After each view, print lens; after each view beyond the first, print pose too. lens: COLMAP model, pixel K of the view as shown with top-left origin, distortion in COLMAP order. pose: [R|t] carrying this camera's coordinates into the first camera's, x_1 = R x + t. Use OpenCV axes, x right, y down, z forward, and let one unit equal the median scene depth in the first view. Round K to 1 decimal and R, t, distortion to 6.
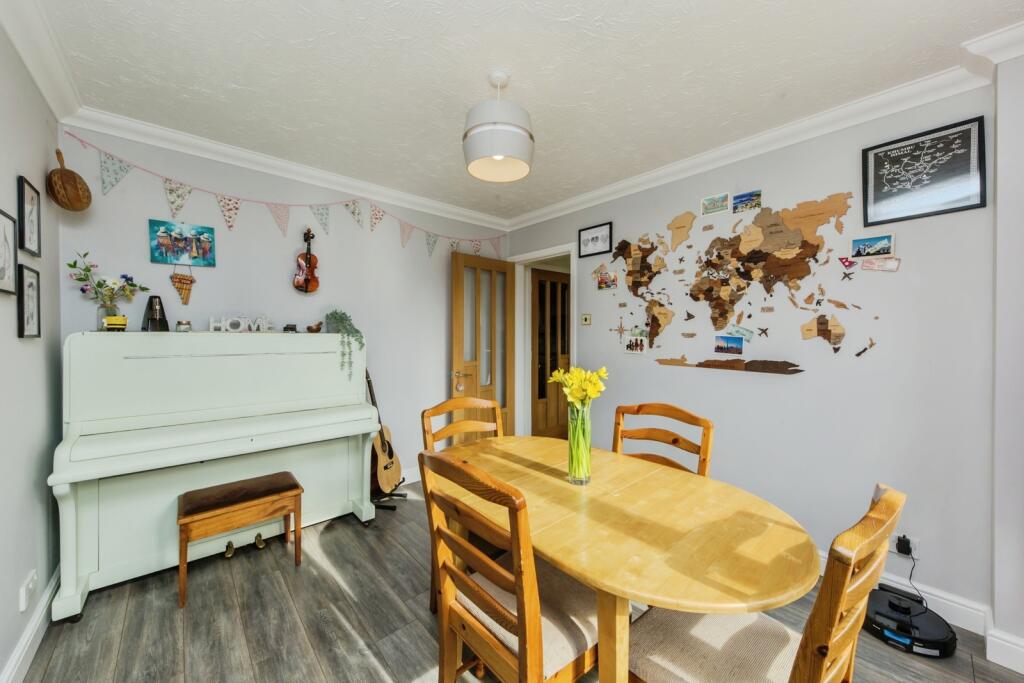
lens RADIAL K [[368.0, 0, 511.4], [0, 368.0, 339.1], [0, 0, 1]] dist [-0.001451, -0.001090]
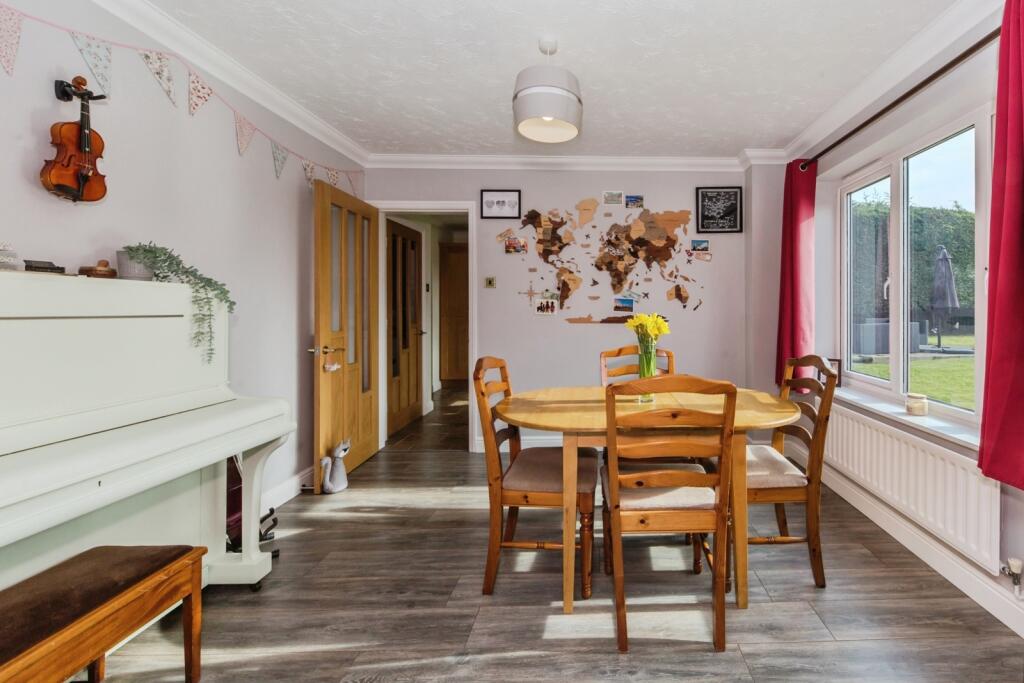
lens RADIAL K [[467.3, 0, 513.7], [0, 467.3, 318.0], [0, 0, 1]] dist [-0.001408, -0.000012]
pose [[0.660130, -0.002951, 0.751146, -0.873042], [0.009522, 0.999945, -0.004439, 0.061361], [-0.751091, 0.010083, 0.660122, 0.160646]]
